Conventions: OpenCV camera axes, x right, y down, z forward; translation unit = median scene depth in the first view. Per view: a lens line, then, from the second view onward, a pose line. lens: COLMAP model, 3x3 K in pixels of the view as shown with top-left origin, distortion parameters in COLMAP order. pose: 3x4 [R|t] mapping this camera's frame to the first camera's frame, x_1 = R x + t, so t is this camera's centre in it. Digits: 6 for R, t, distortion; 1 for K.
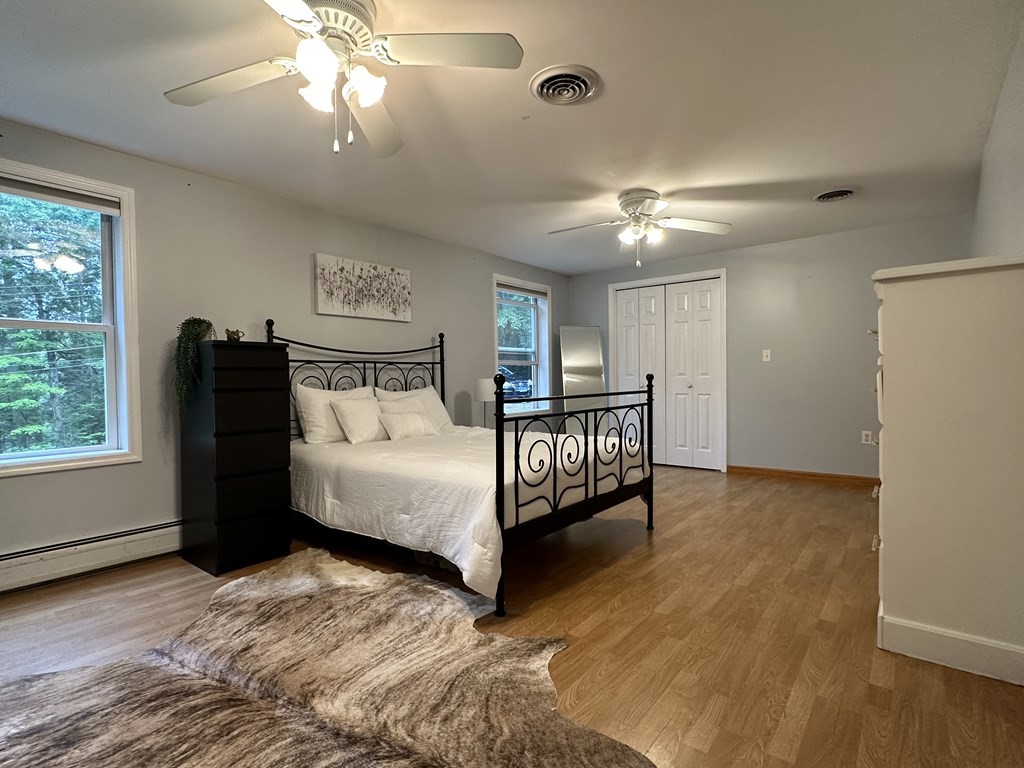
lens RADIAL K [[506.0, 0, 512.0], [0, 506.0, 384.0], [0, 0, 1]] dist [-0.000191, -0.000146]
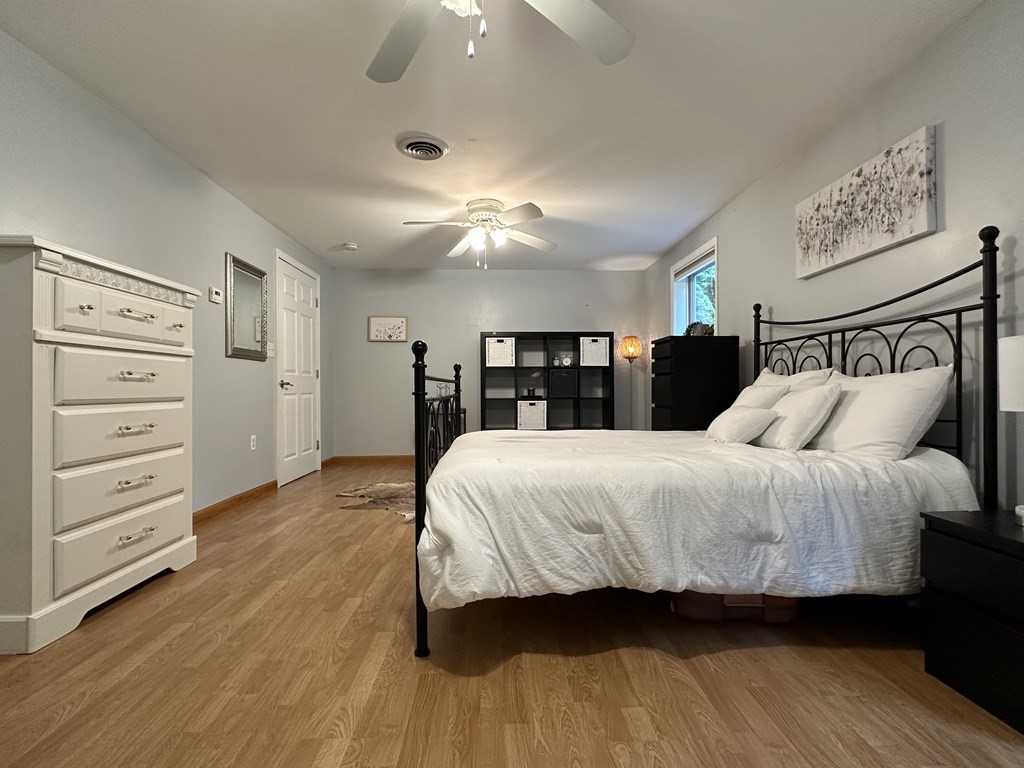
lens RADIAL K [[483.5, 0, 508.0], [0, 483.5, 387.0], [0, 0, 1]] dist [0.000285, 0.000425]
pose [[-0.761283, 0.014558, -0.648256, 0.446395], [0.003734, 0.999830, 0.018068, 0.014469], [0.648409, 0.011334, -0.761208, 1.230595]]
